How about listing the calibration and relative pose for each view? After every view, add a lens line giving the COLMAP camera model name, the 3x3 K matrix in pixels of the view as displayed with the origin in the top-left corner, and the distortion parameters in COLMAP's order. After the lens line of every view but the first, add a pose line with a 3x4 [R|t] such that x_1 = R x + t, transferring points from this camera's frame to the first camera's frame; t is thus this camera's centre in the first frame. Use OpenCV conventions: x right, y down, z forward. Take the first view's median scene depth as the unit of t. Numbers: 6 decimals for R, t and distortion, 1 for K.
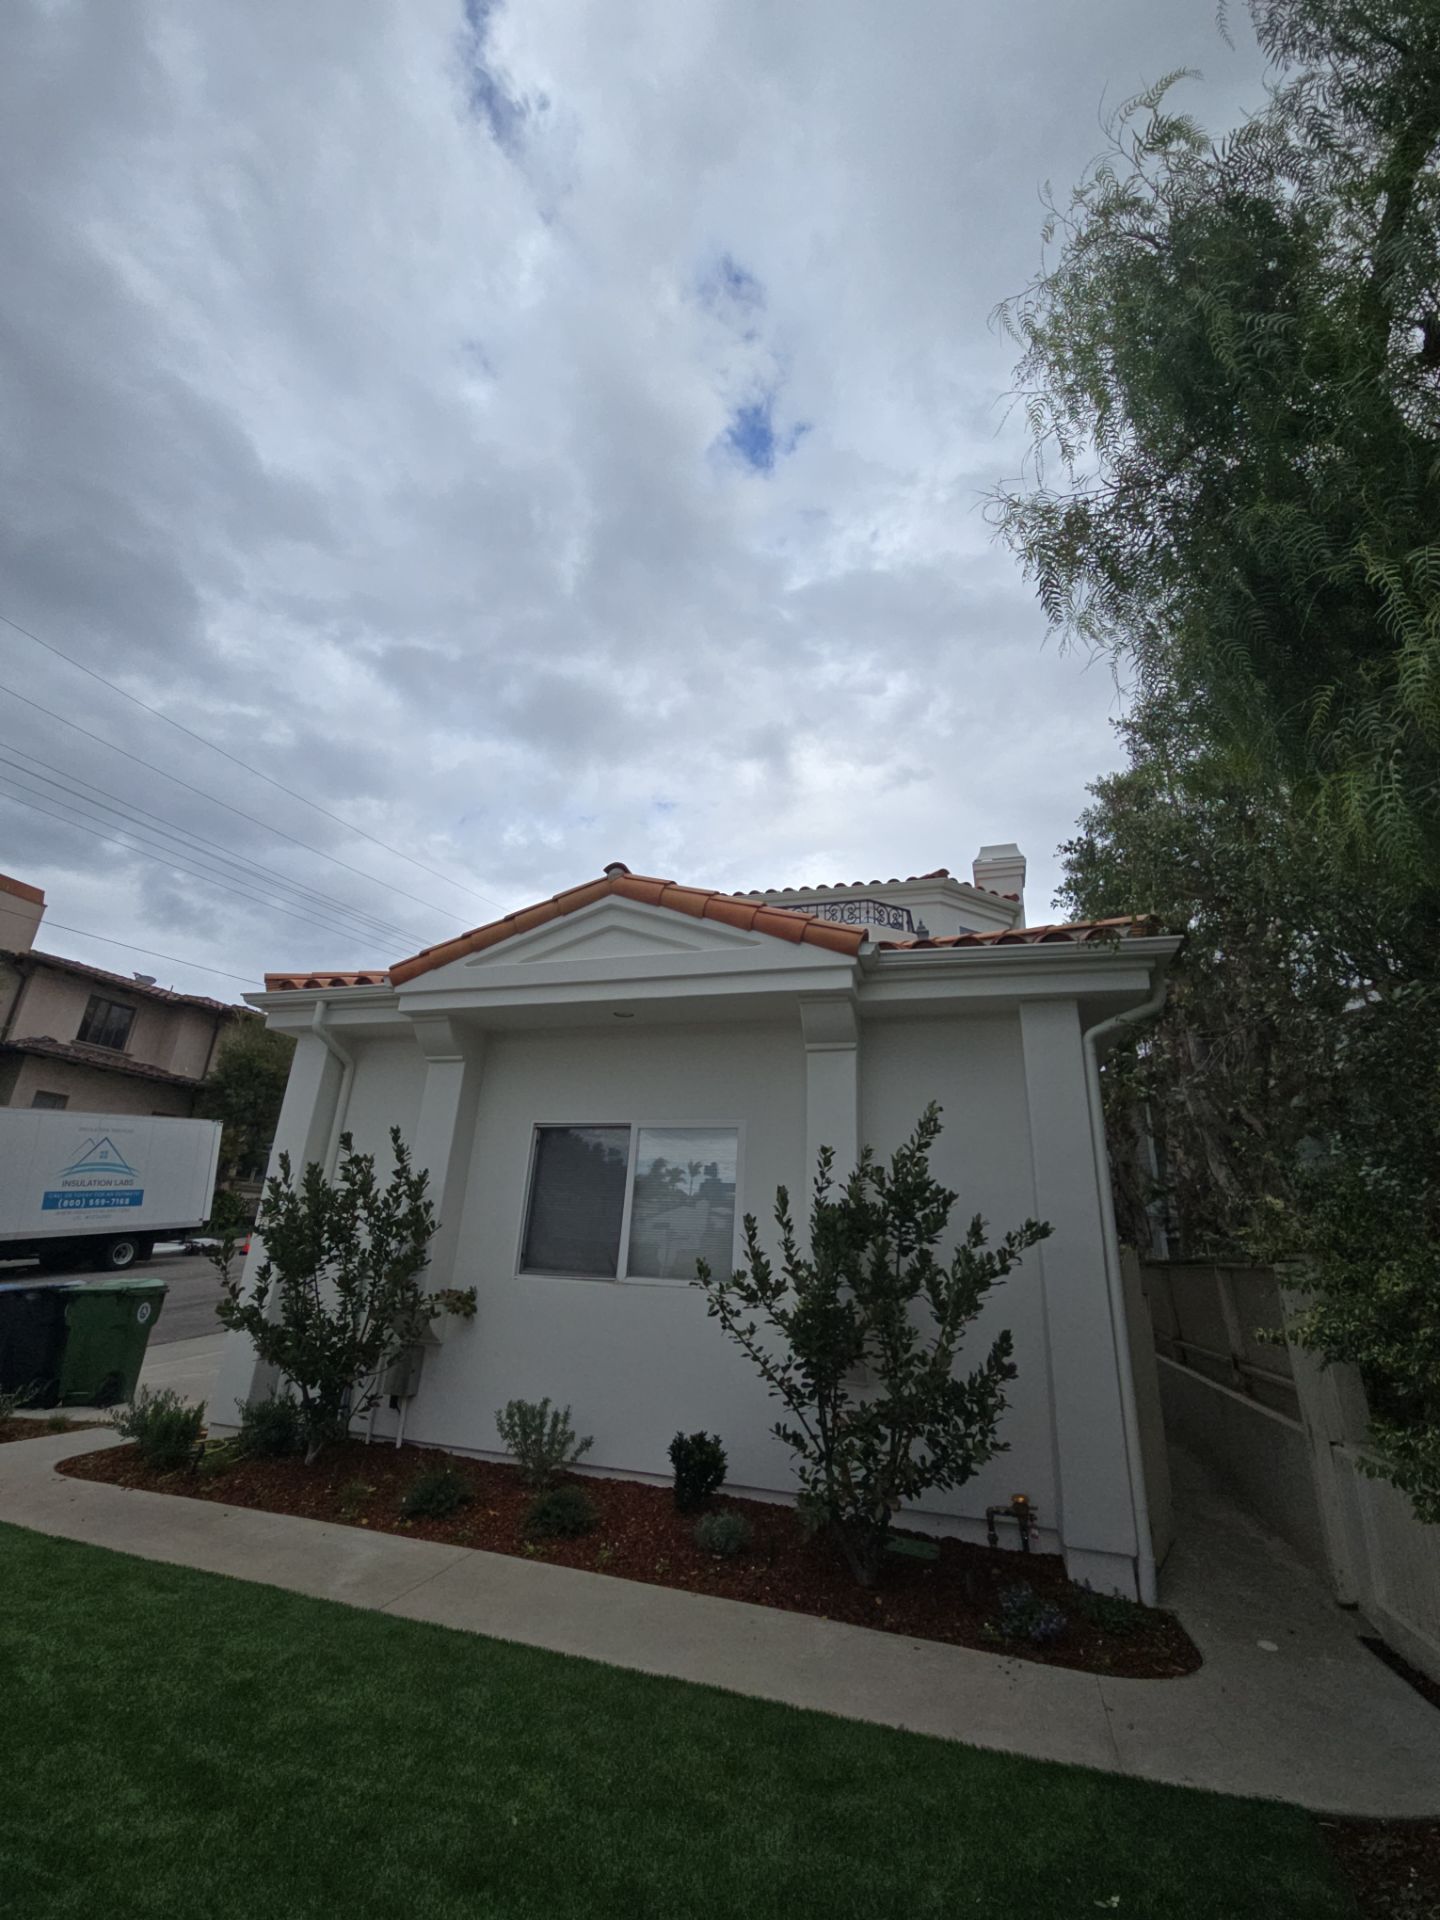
lens RADIAL K [[770.6, 0, 719.6], [0, 770.6, 986.4], [0, 0, 1]] dist [0.017100, -0.000123]
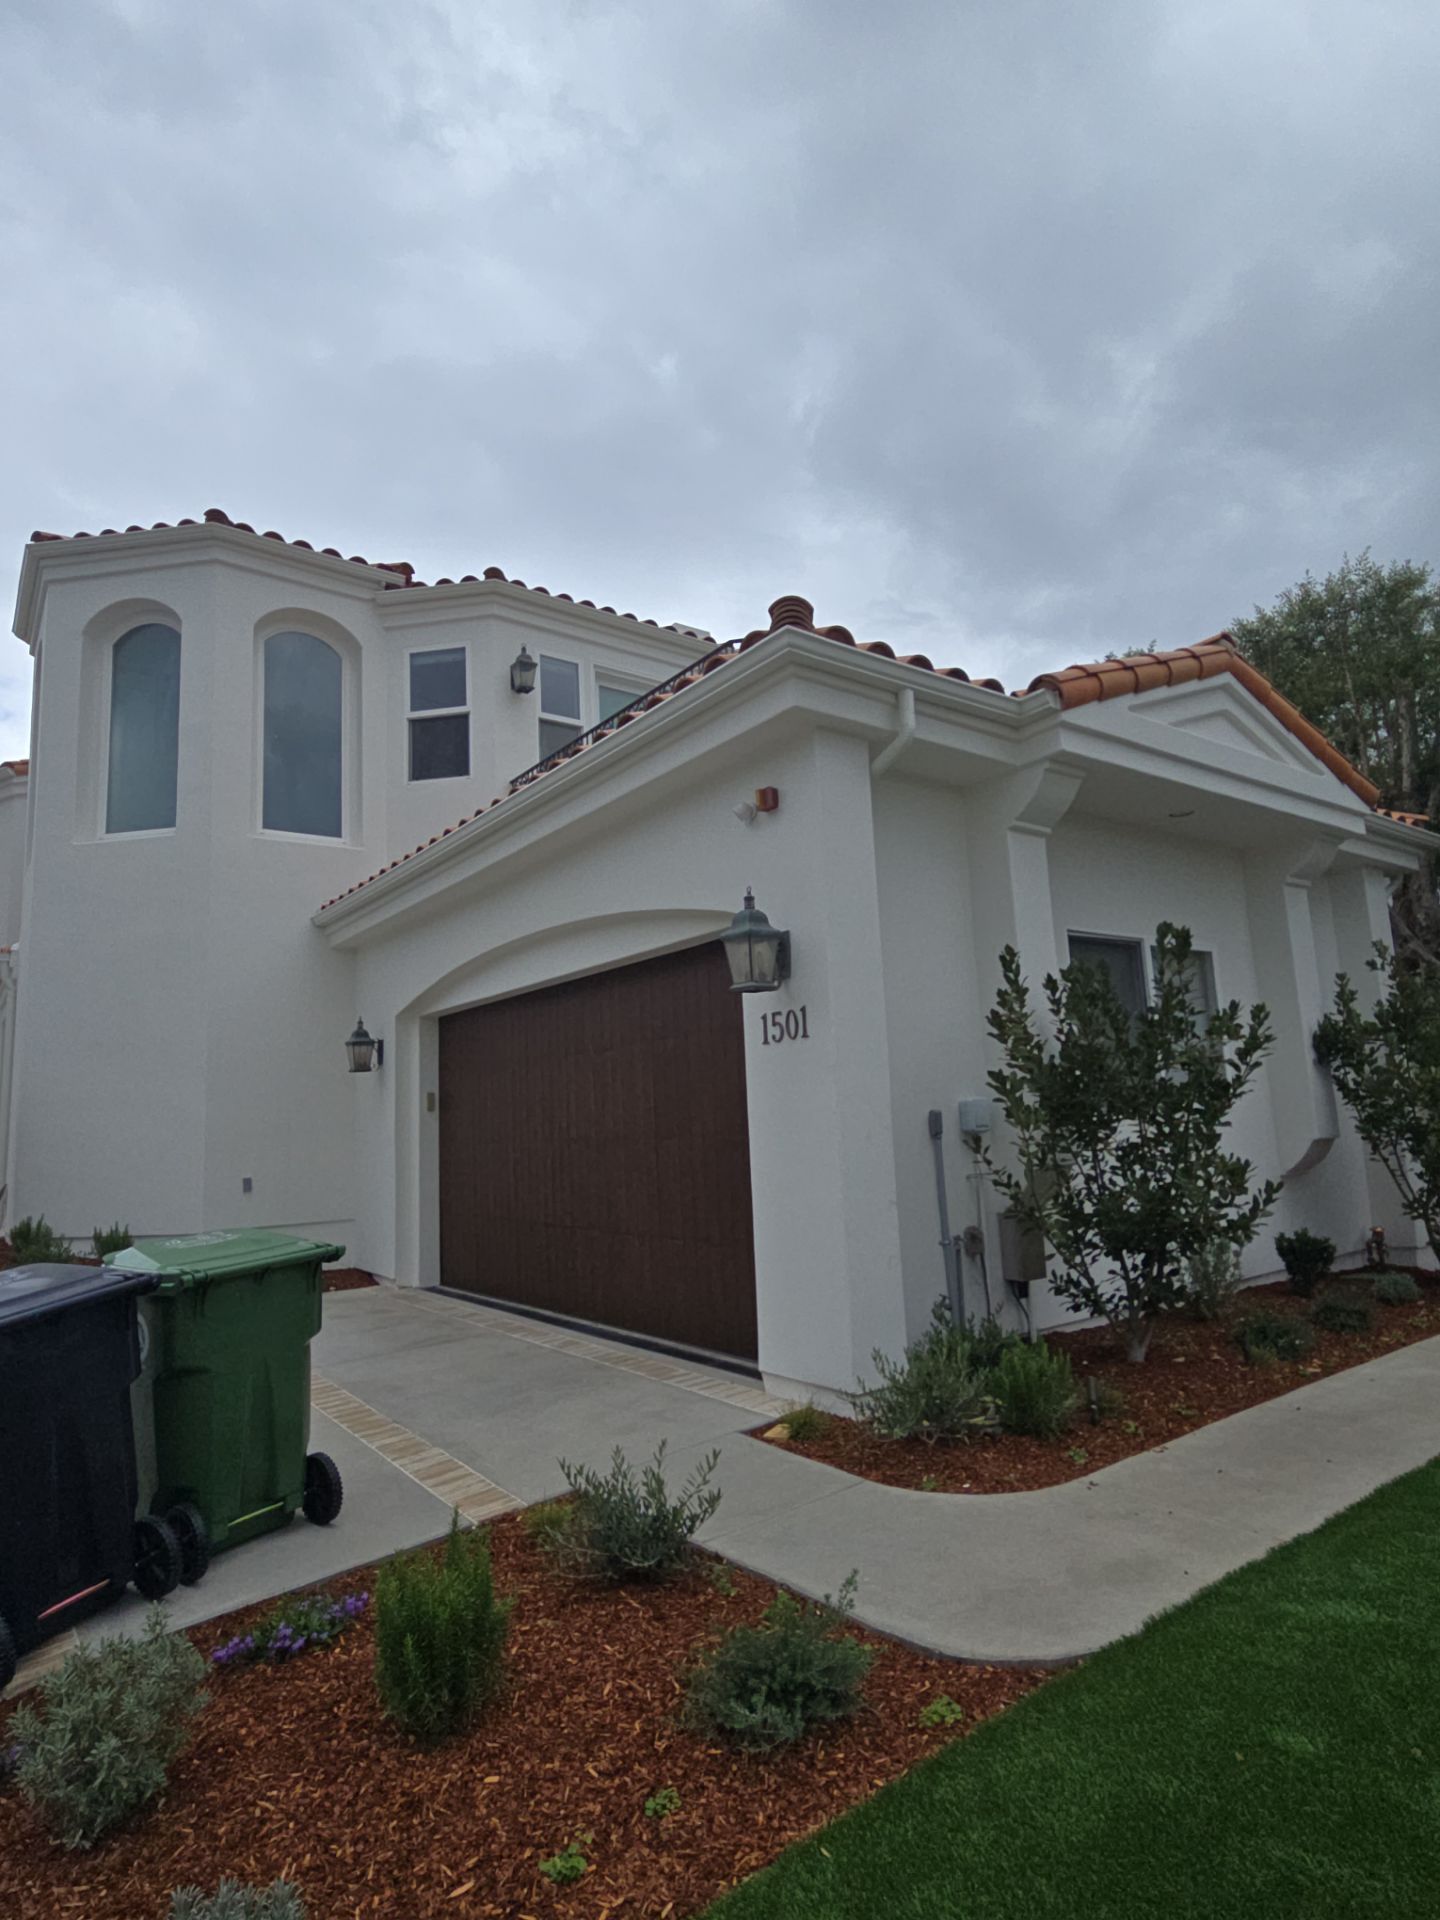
lens RADIAL K [[1043.9, 0, 714.3], [0, 1043.9, 965.9], [0, 0, 1]] dist [0.004497, -0.002004]
pose [[0.581717, 0.040267, 0.812394, -1.612401], [-0.191629, 0.977445, 0.088769, 0.235009], [-0.790496, -0.207316, 0.576312, 0.837533]]
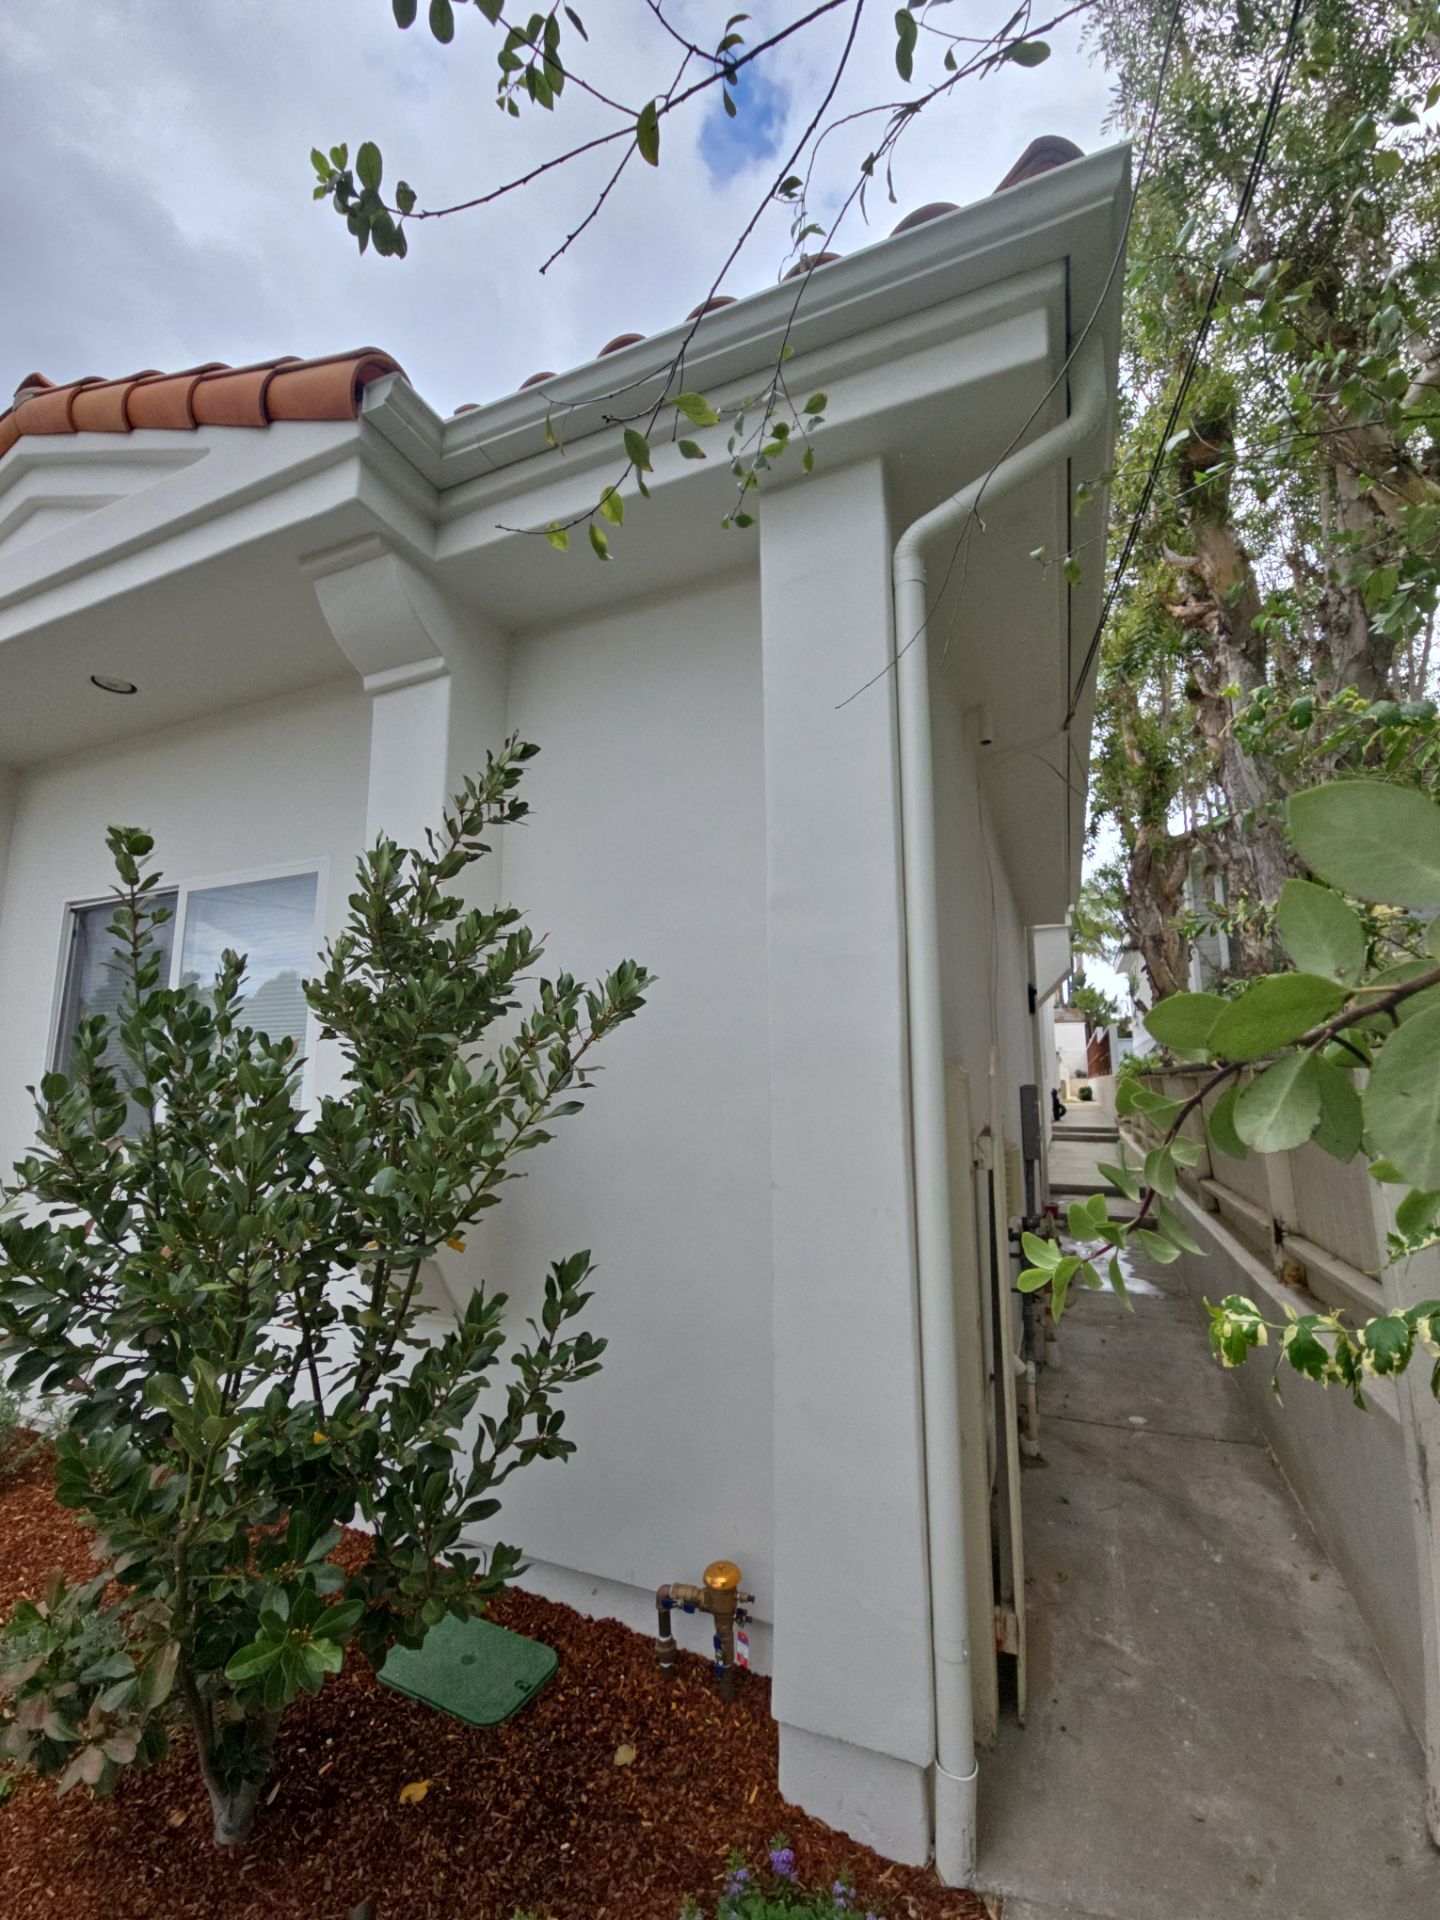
lens RADIAL K [[789.4, 0, 720.0], [0, 789.4, 960.0], [0, 0, 1]] dist [-0.000477, -0.000530]
pose [[0.993038, -0.065543, -0.097871, 0.398010], [0.080750, 0.983720, 0.160542, 0.202980], [0.085755, -0.167327, 0.982165, 0.534861]]
